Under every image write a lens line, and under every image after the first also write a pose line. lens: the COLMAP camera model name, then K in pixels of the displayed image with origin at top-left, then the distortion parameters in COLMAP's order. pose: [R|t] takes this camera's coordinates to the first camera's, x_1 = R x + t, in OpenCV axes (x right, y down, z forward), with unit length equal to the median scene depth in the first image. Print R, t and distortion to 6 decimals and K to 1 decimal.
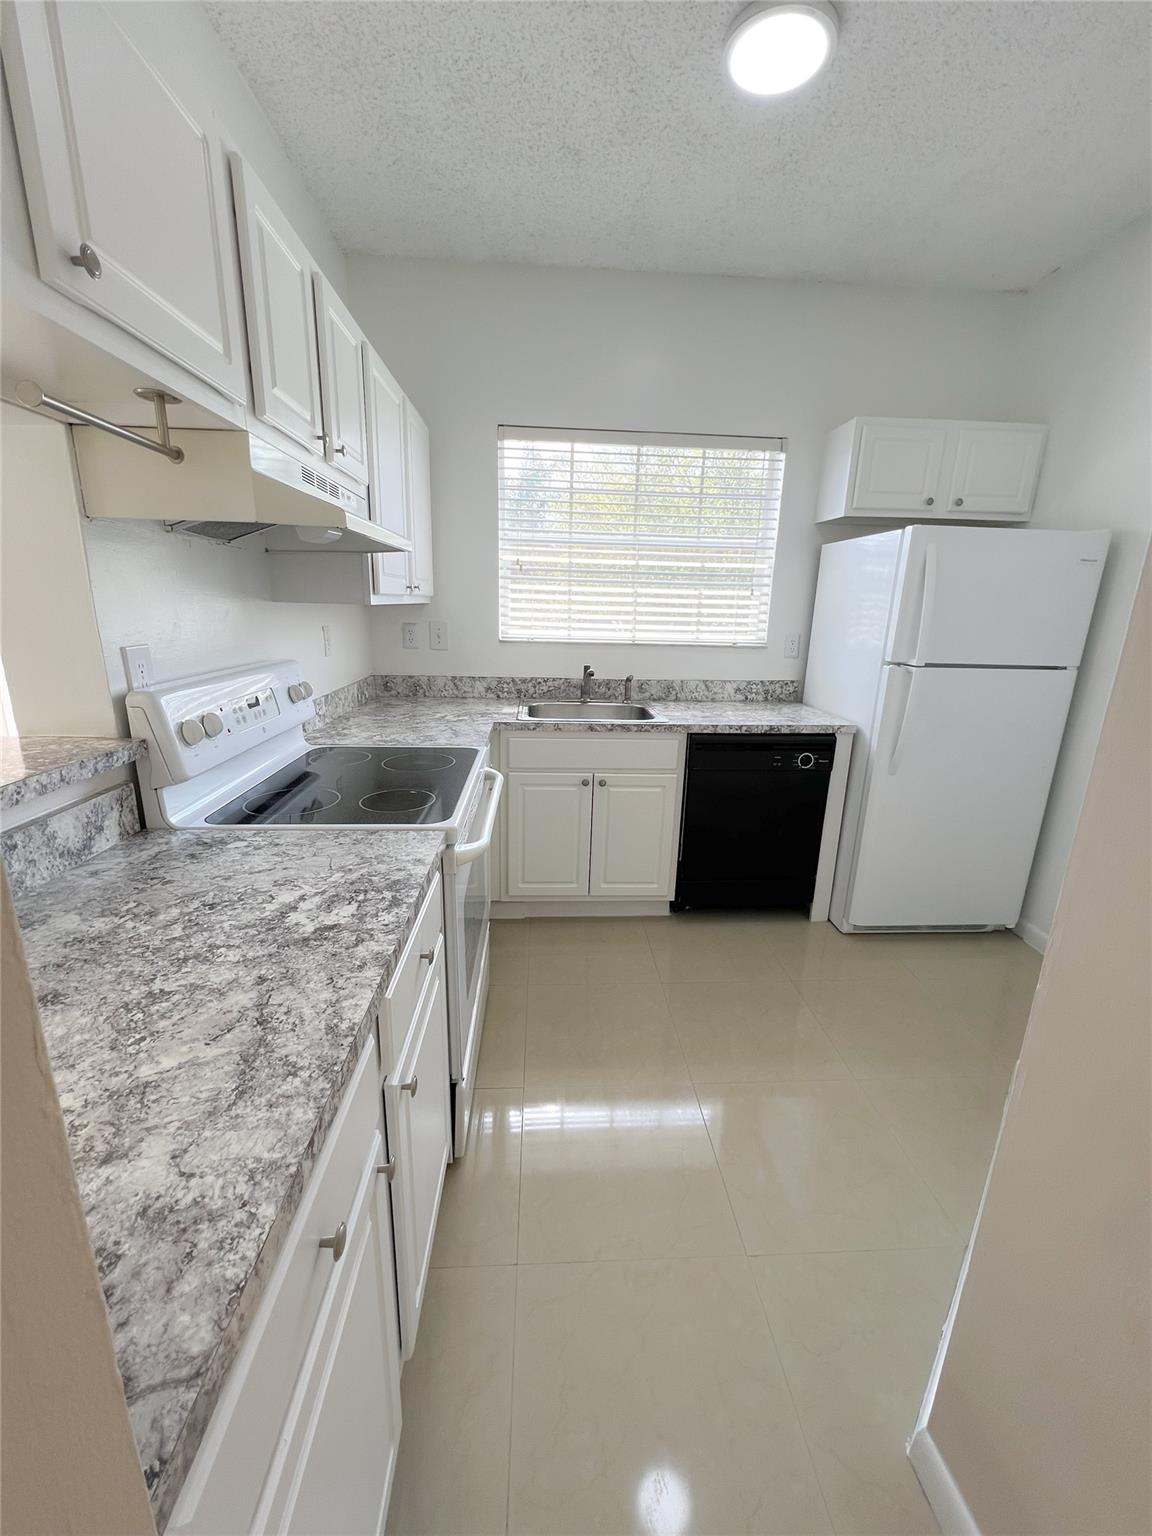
lens RADIAL K [[614.8, 0, 576.0], [0, 614.8, 768.0], [0, 0, 1]] dist [0.000003, -0.000152]
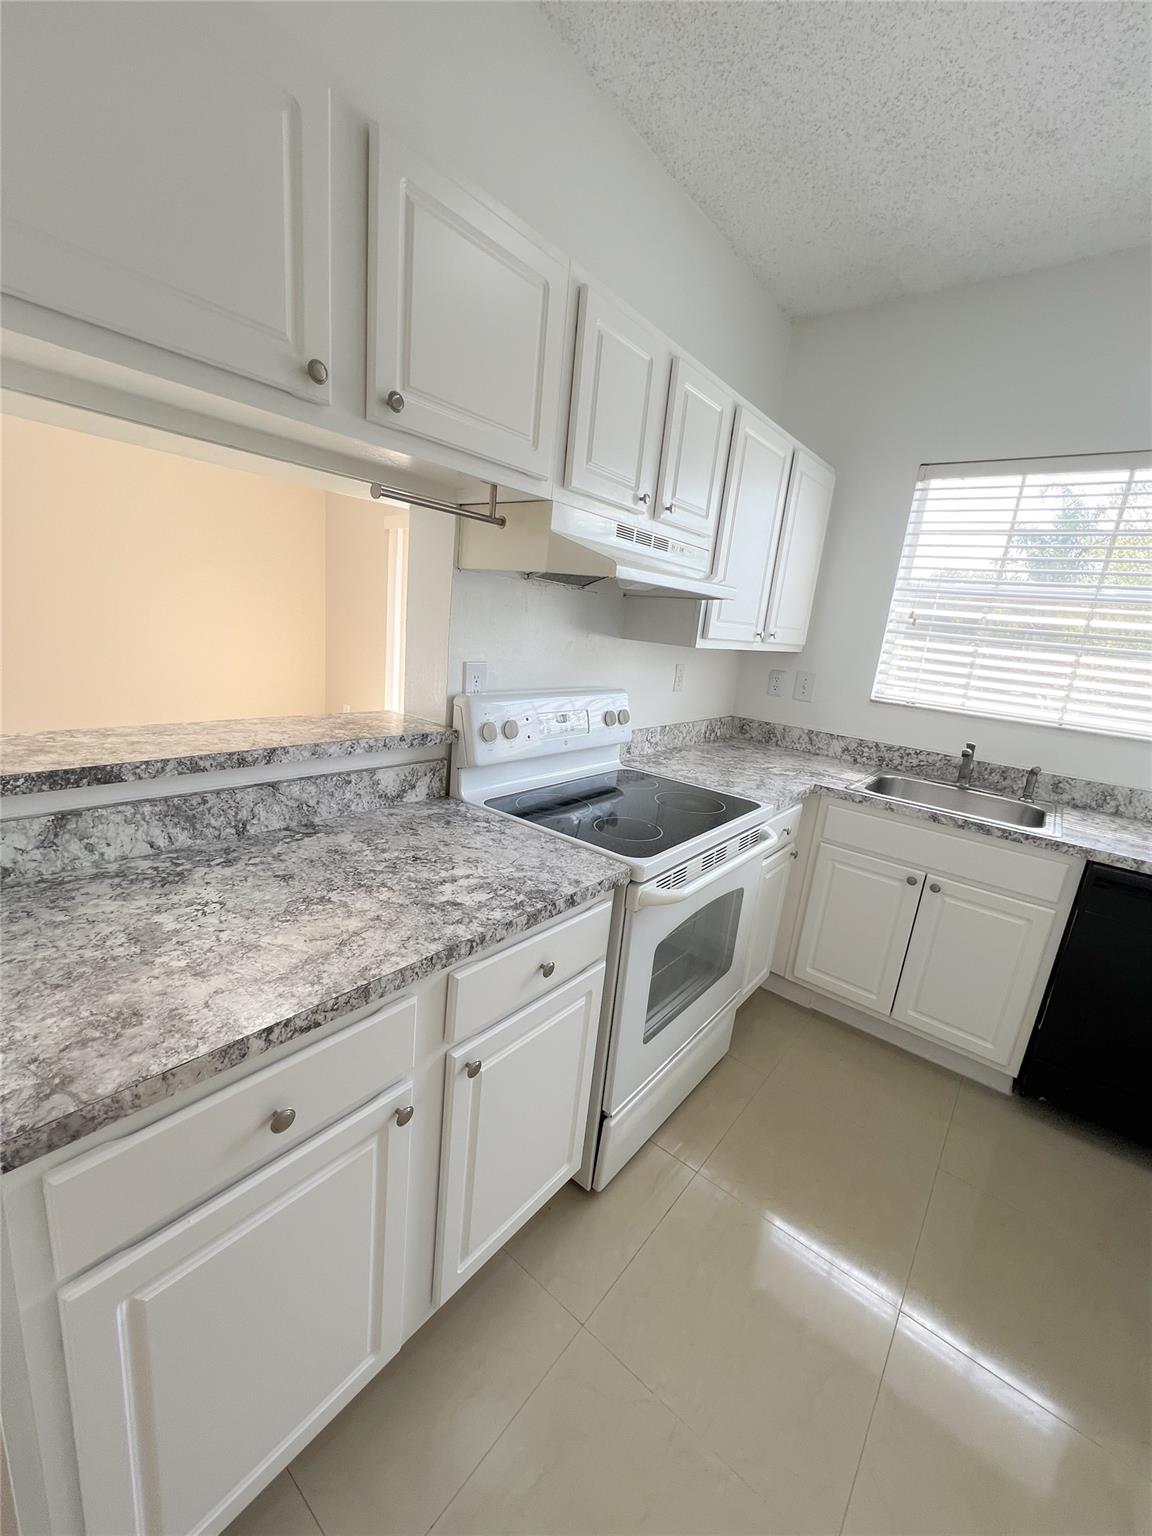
lens RADIAL K [[614.8, 0, 576.0], [0, 614.8, 768.0], [0, 0, 1]] dist [0.000003, -0.000152]
pose [[0.741894, 0.203753, -0.638810, 0.256294], [-0.246995, 0.968764, 0.022141, -0.042809], [0.623367, 0.141356, 0.769046, 0.100675]]
